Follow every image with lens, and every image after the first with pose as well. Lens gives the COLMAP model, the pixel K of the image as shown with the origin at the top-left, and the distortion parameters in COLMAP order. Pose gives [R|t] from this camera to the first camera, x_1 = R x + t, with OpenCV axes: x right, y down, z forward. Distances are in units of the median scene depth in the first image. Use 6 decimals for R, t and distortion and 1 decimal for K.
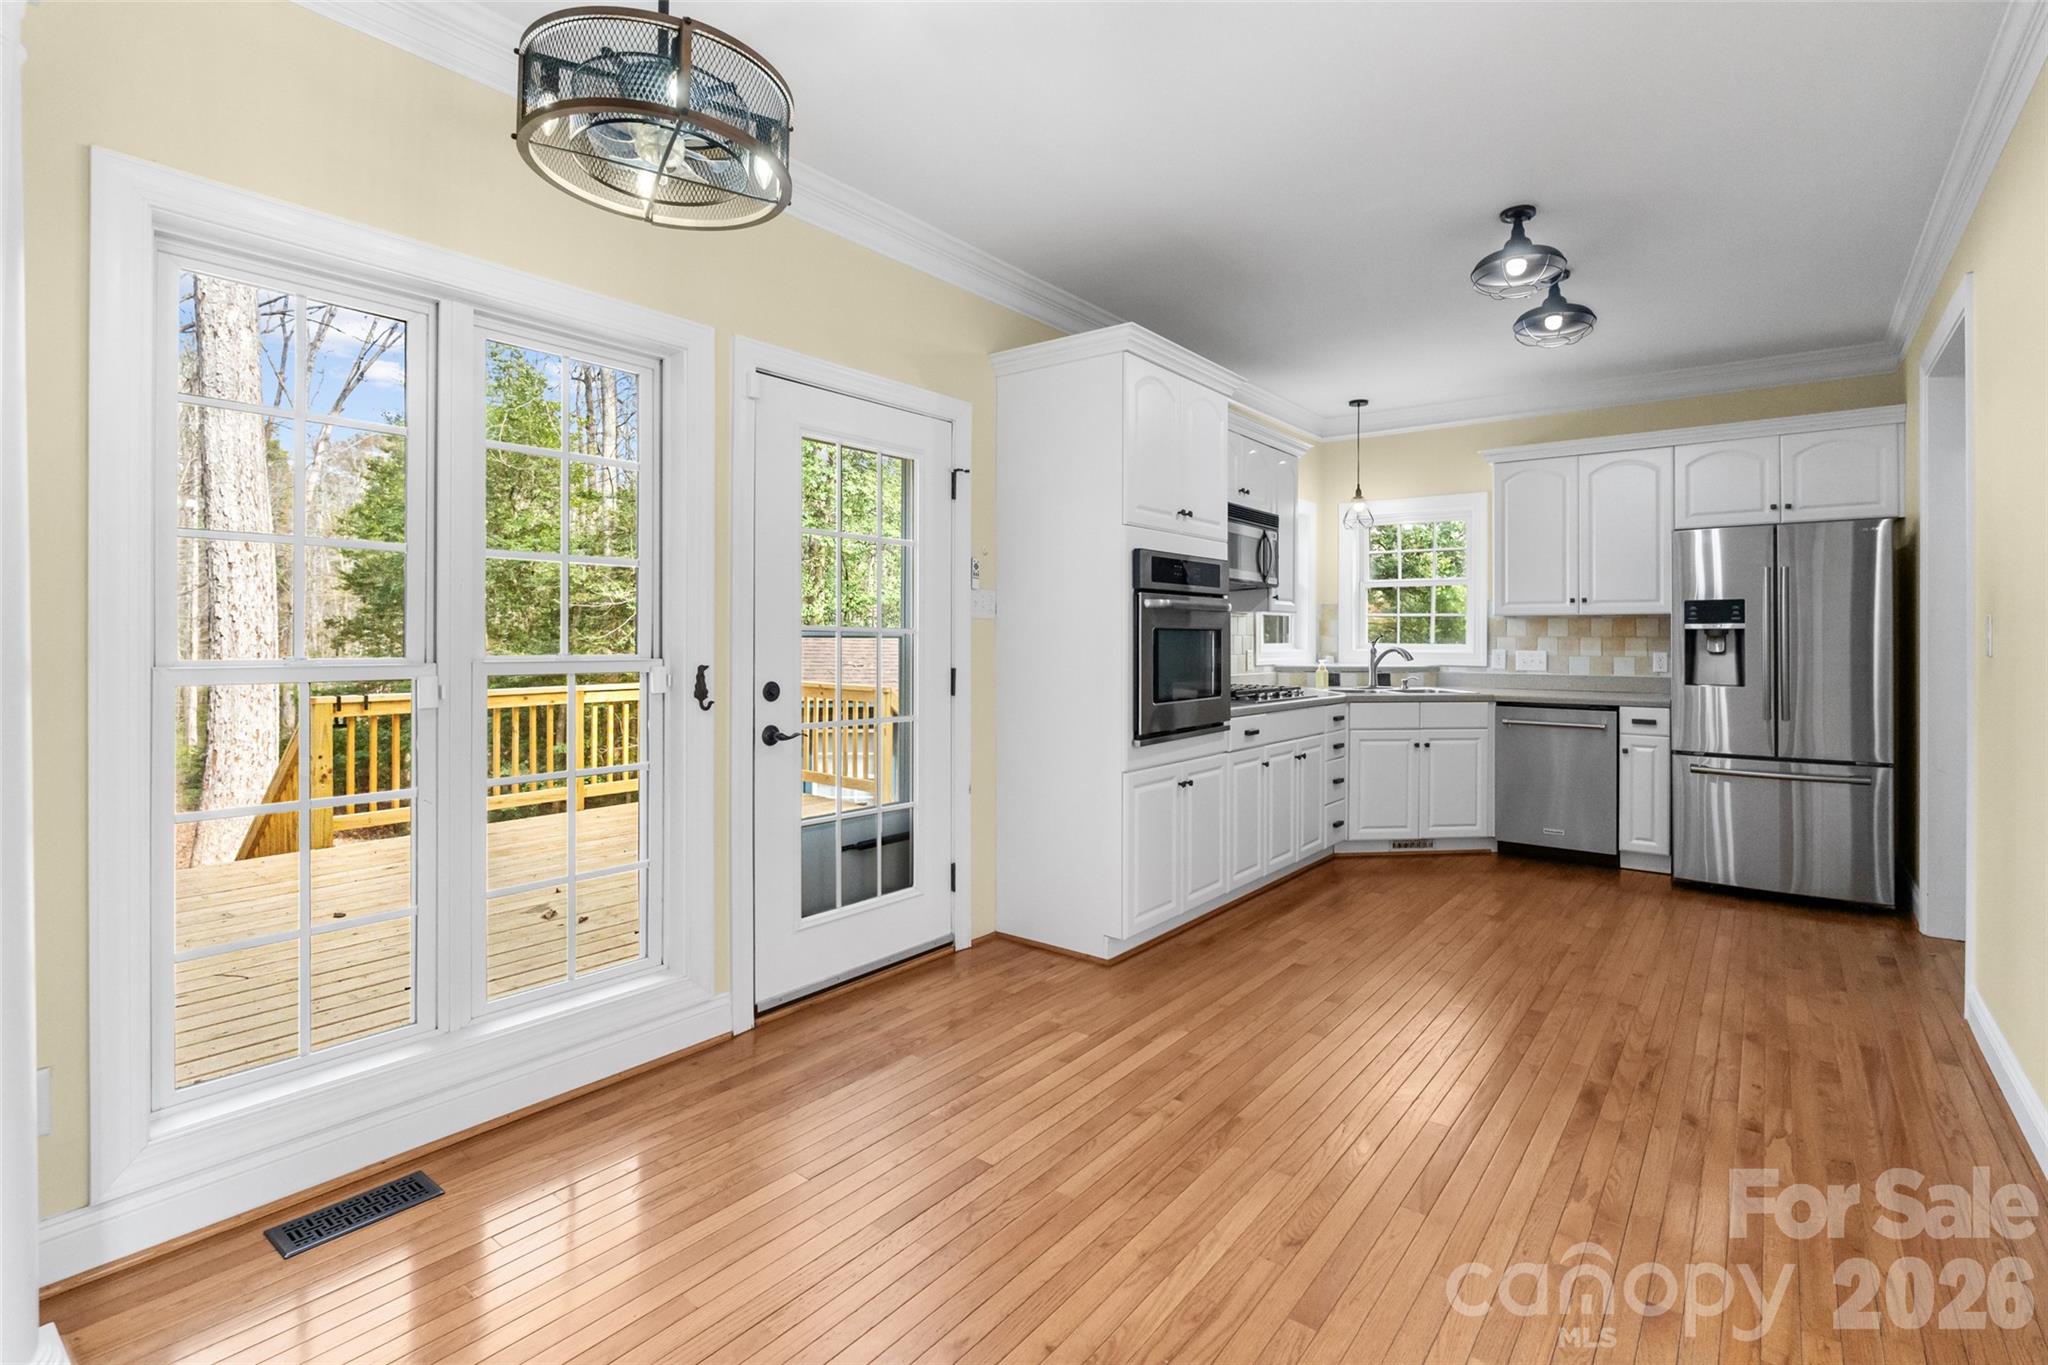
lens RADIAL K [[973.5, 0, 1035.6], [0, 973.5, 630.2], [0, 0, 1]] dist [-0.004533, -0.000694]
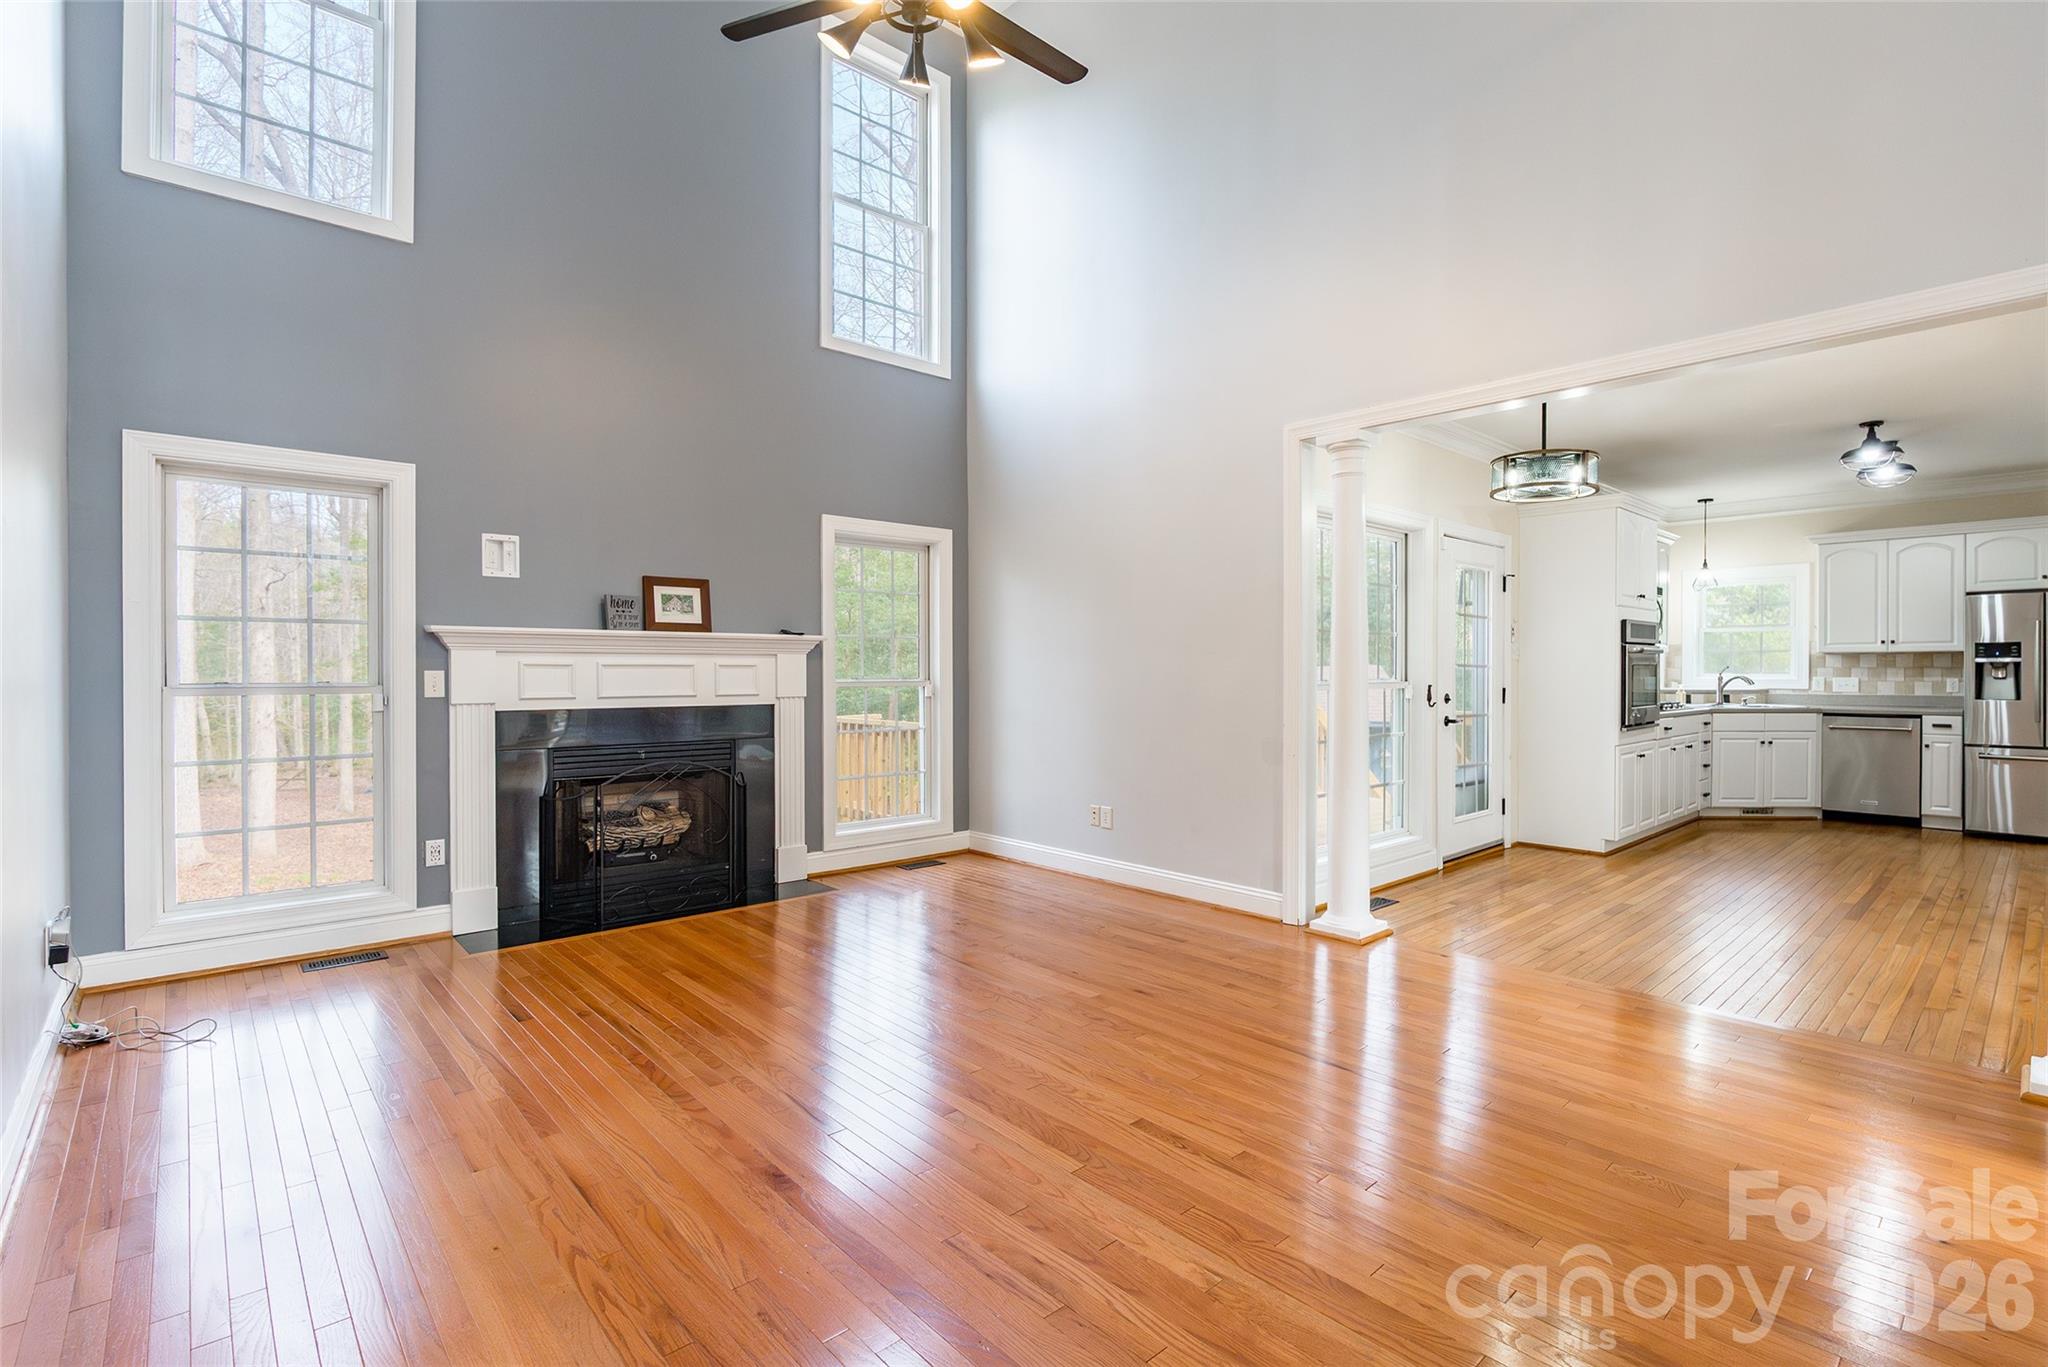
lens RADIAL K [[958.4, 0, 1060.1], [0, 958.4, 673.9], [0, 0, 1]] dist [-0.001347, 0.000211]
pose [[0.986452, -0.004943, -0.163975, -0.465622], [0.006933, 0.999909, 0.011562, -0.009708], [0.163902, -0.012542, 0.986397, -0.665952]]
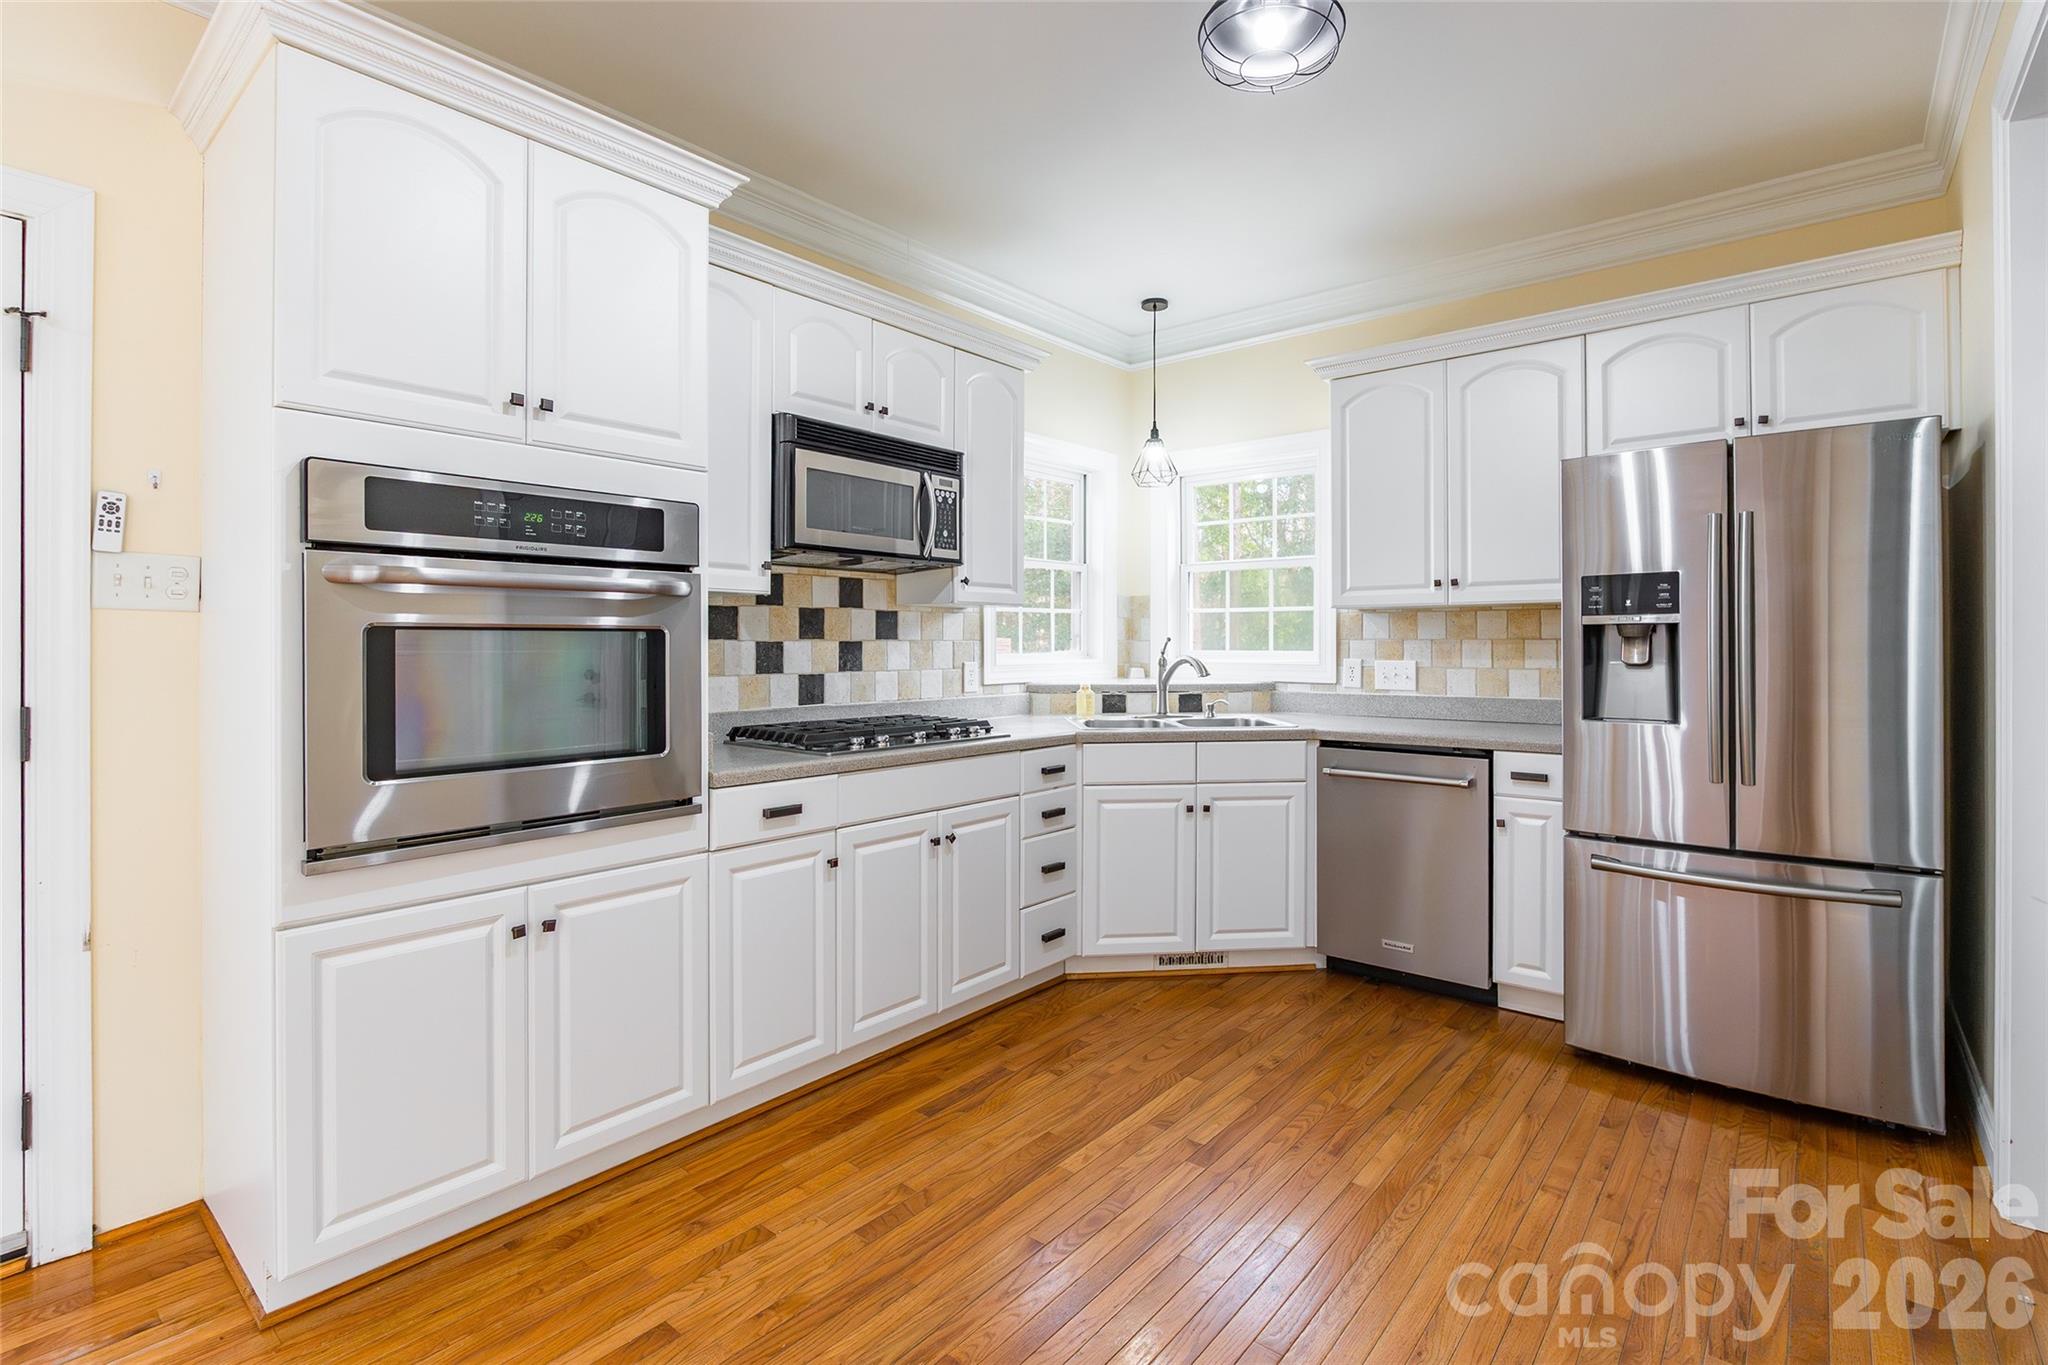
lens RADIAL K [[956.9, 0, 1056.5], [0, 956.9, 639.3], [0, 0, 1]] dist [-0.009008, -0.000740]
pose [[0.999627, -0.006523, -0.026508, 0.363071], [0.006555, 0.999978, 0.001124, 0.005199], [0.026500, -0.001297, 0.999648, 0.411477]]
